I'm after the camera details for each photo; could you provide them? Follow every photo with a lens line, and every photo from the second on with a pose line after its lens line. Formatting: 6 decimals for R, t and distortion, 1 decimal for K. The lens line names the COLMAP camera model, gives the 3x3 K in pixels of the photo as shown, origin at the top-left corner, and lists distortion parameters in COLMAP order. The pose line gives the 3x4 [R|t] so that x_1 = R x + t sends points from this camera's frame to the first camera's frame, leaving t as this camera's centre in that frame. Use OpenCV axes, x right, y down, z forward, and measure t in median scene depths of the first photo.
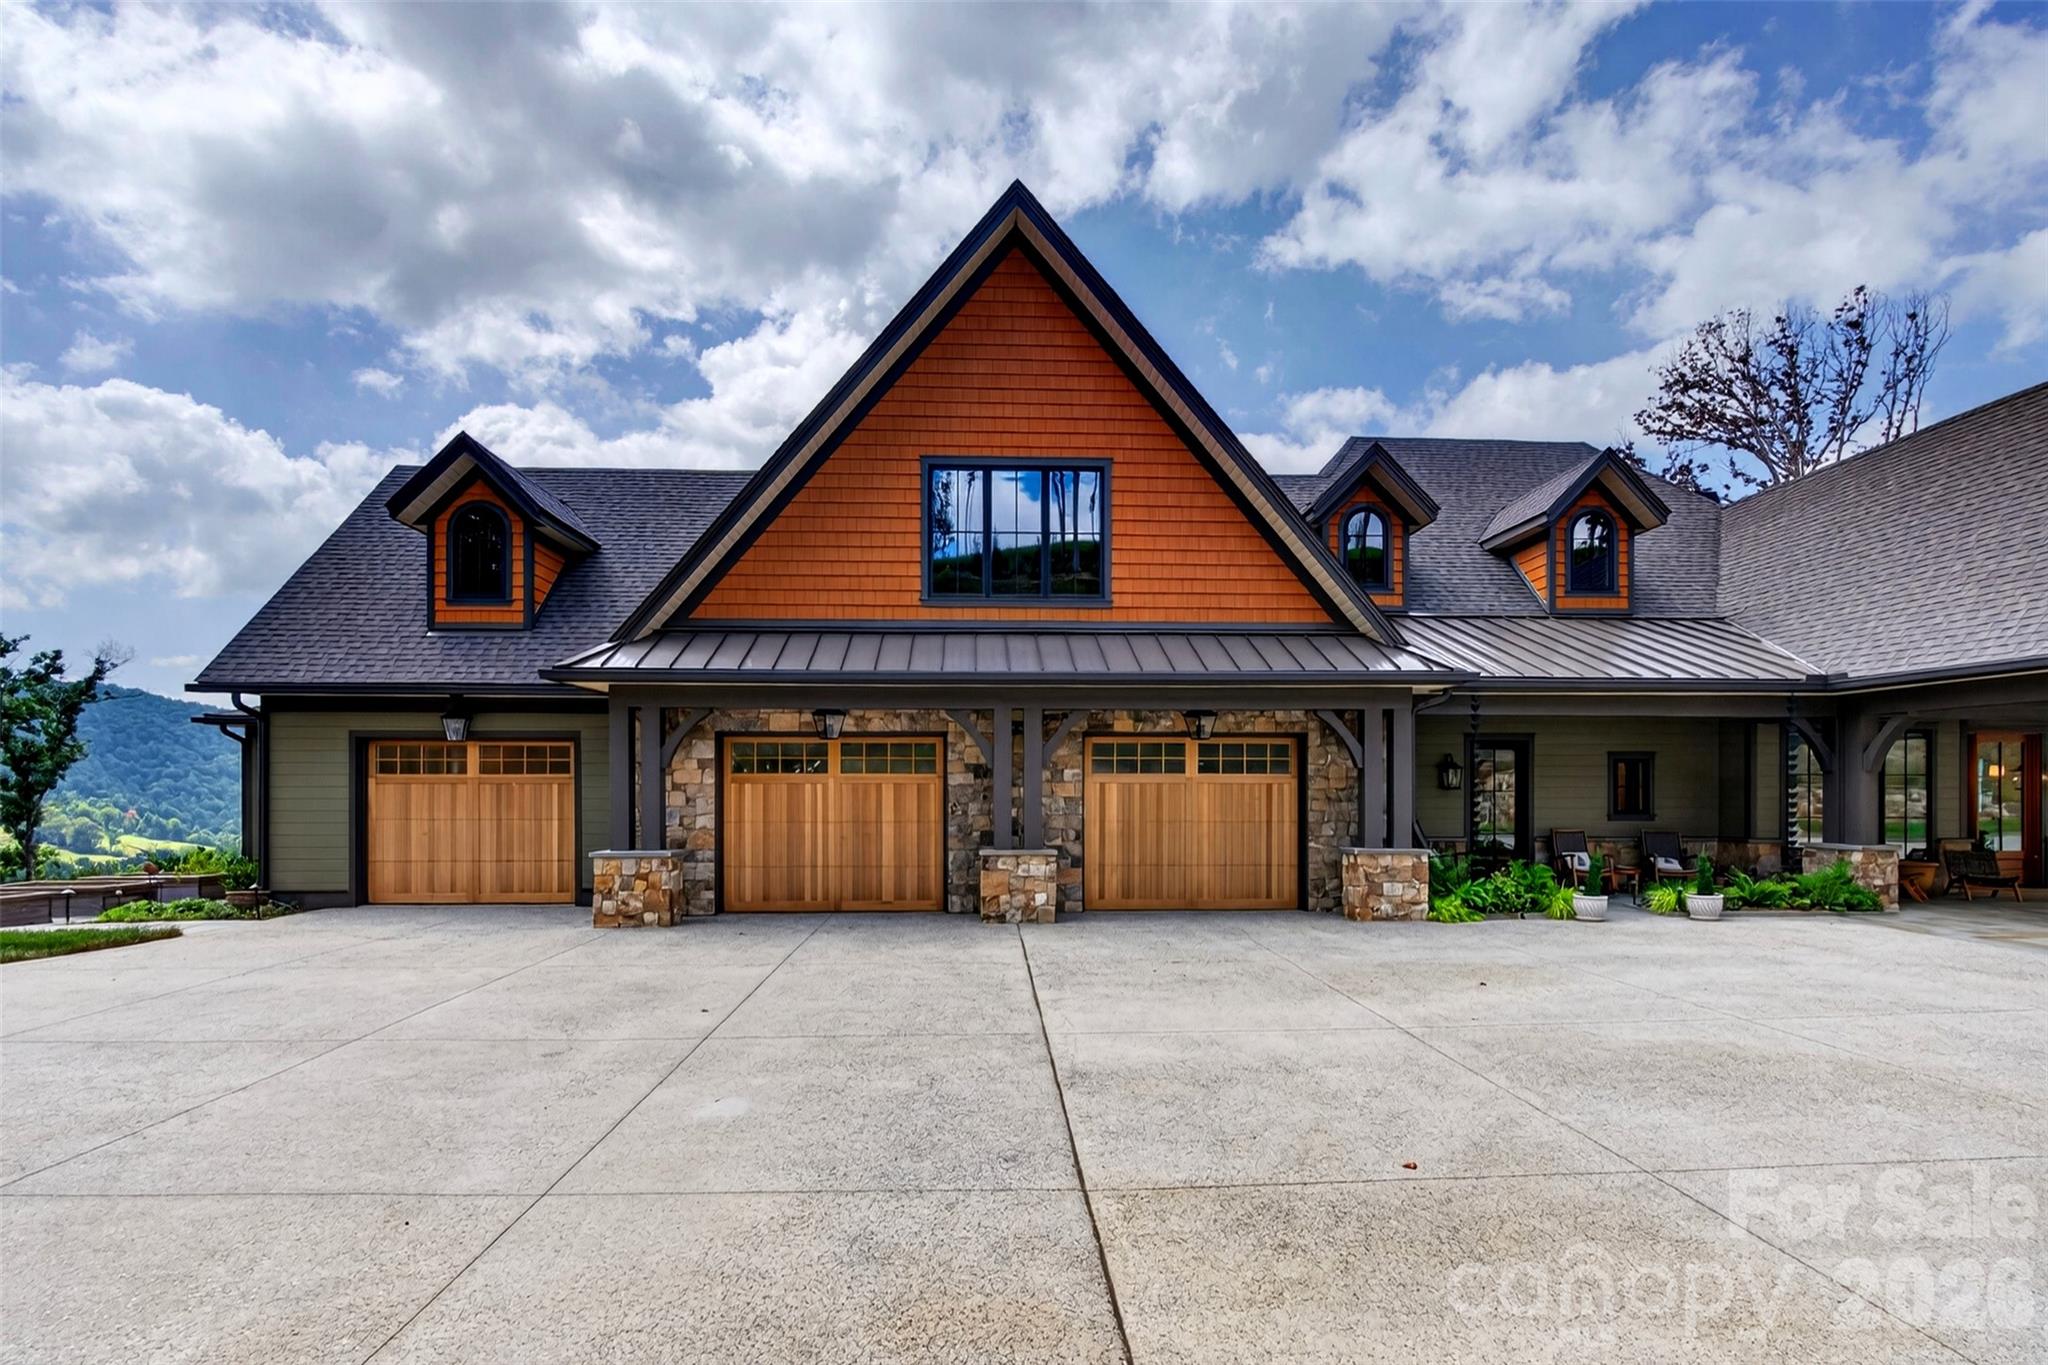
lens RADIAL K [[952.0, 0, 1031.3], [0, 952.0, 802.0], [0, 0, 1]] dist [0.002784, 0.000024]
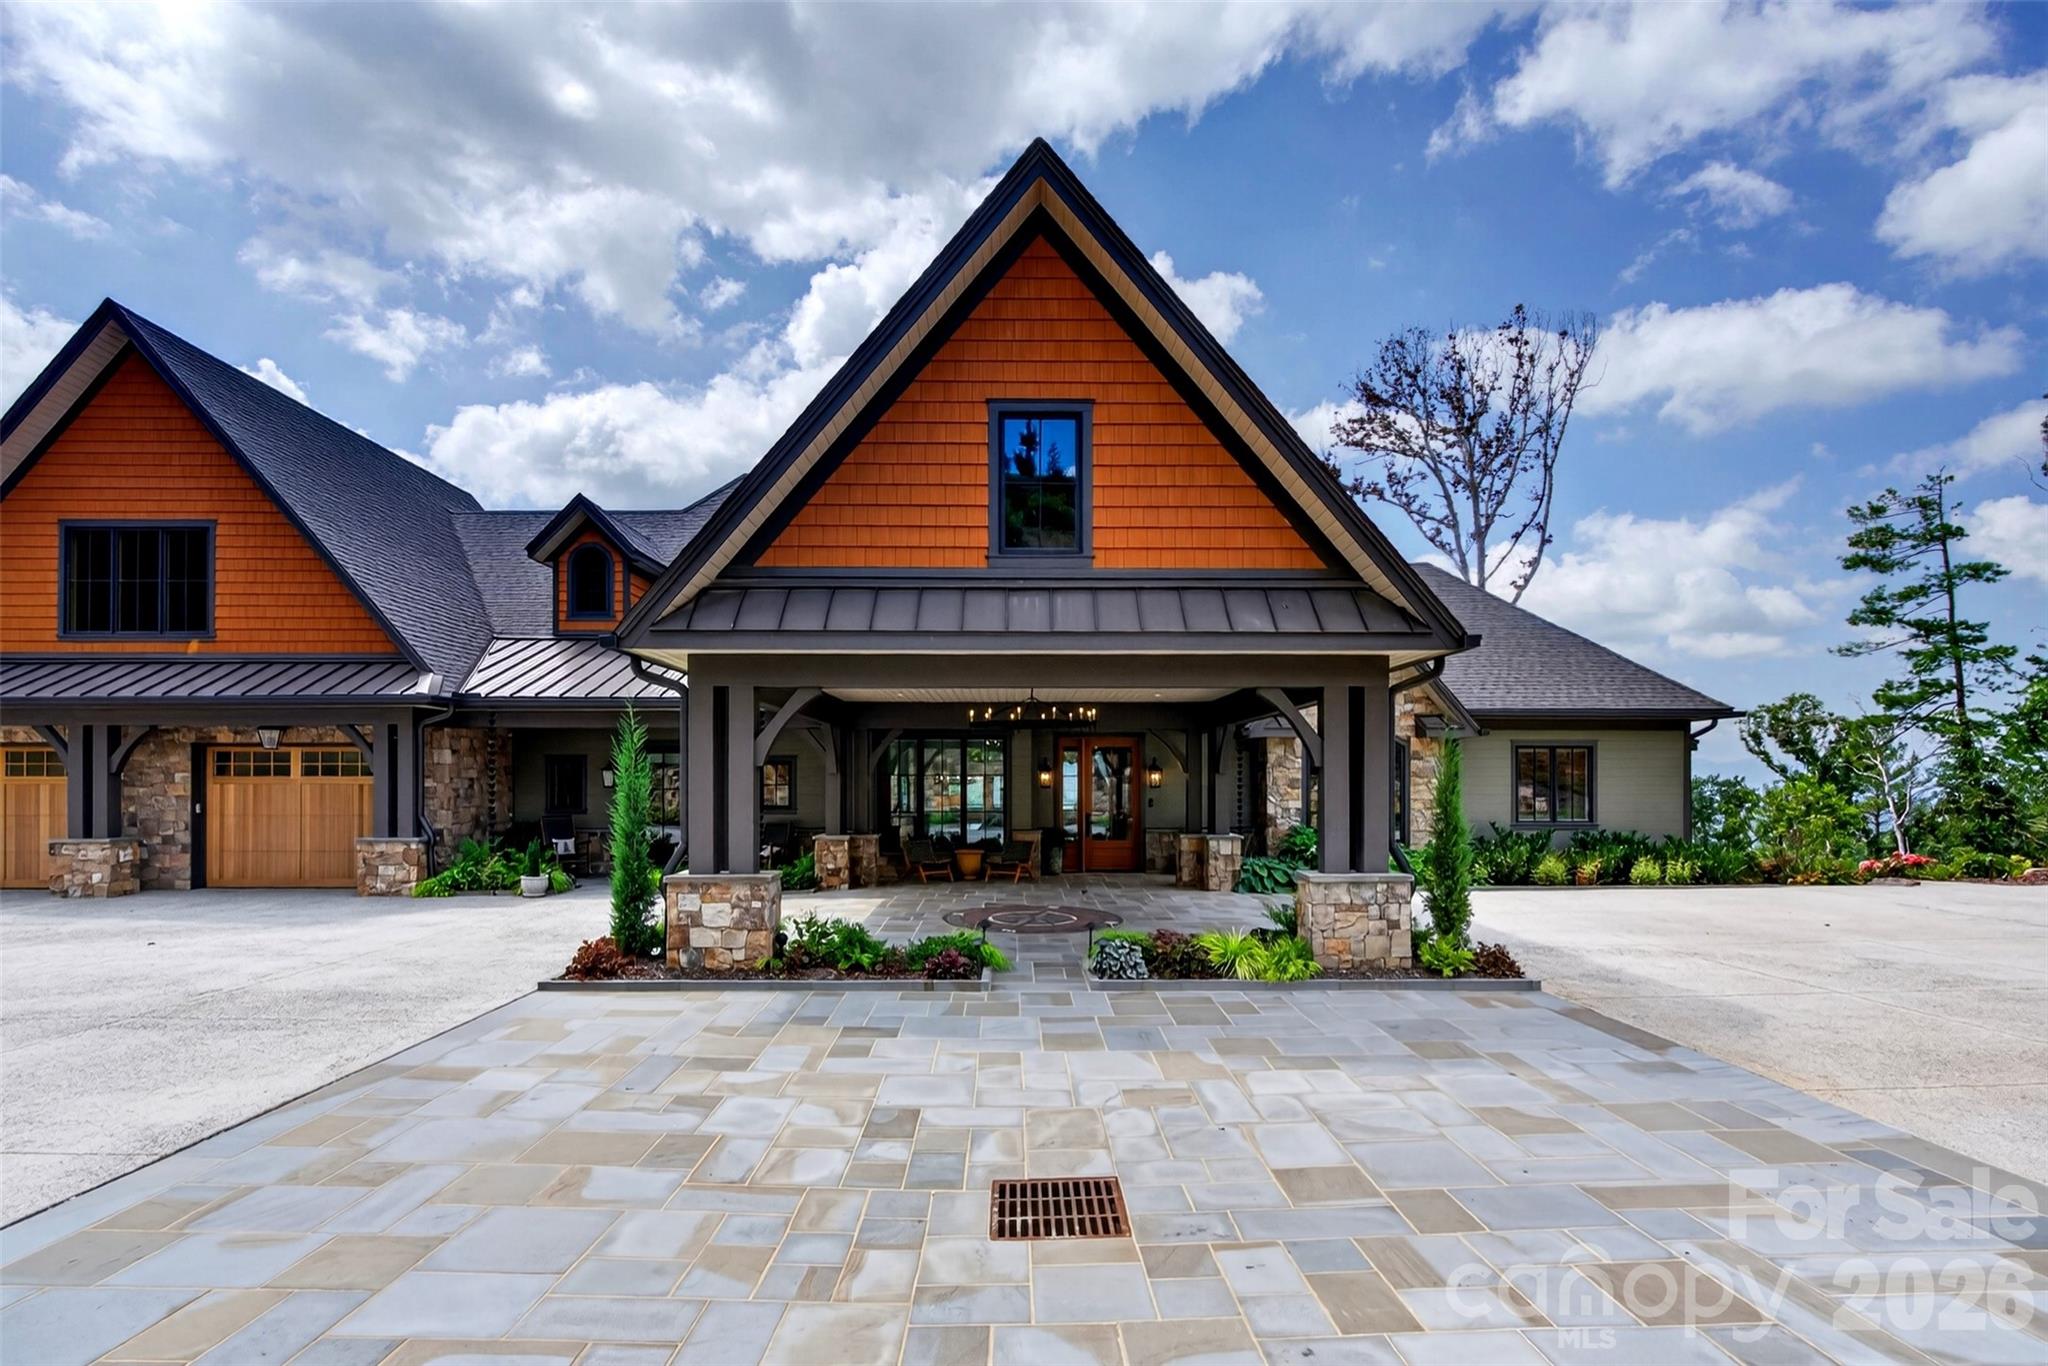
lens RADIAL K [[952.0, 0, 1023.2], [0, 952.0, 792.0], [0, 0, 1]] dist [0.002784, 0.000024]
pose [[0.999056, -0.002064, -0.043400, 1.176802], [0.001594, 0.999940, -0.010872, 0.004747], [0.043420, 0.010793, 0.998999, -0.178594]]
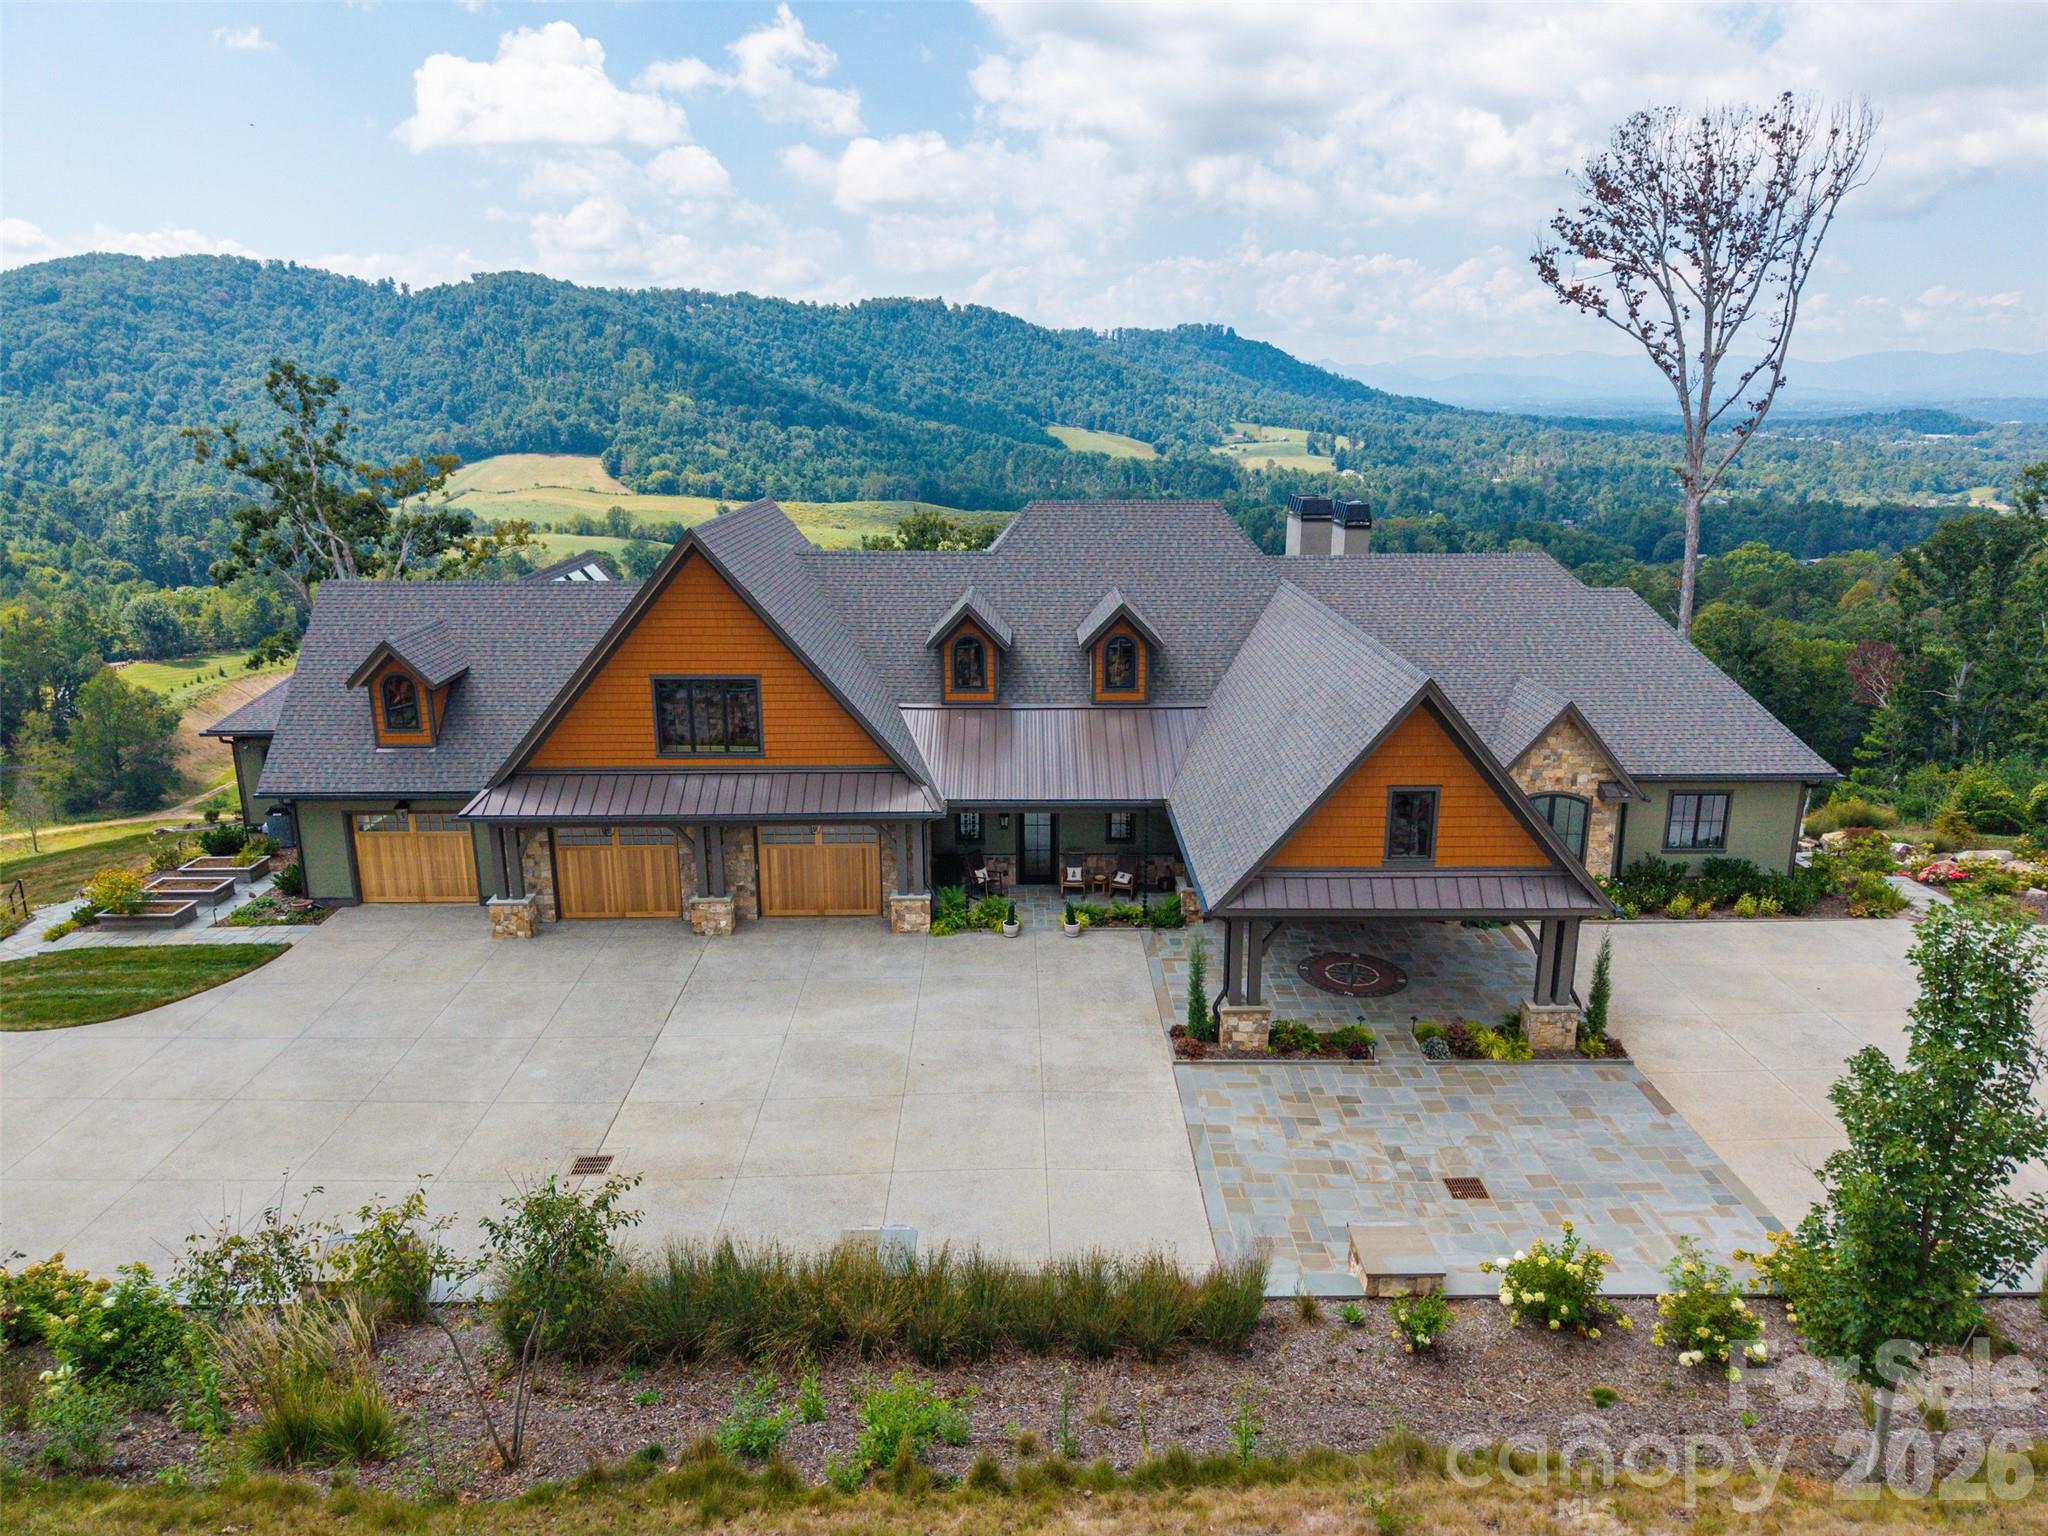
lens RADIAL K [[1371.7, 0, 1027.7], [0, 1371.7, 767.0], [0, 0, 1]] dist [0.026684, -0.004673]
pose [[0.998920, 0.005137, -0.046183, 0.690120], [0.006719, 0.967457, 0.252945, -0.826192], [0.045980, -0.252982, 0.966378, -1.435243]]
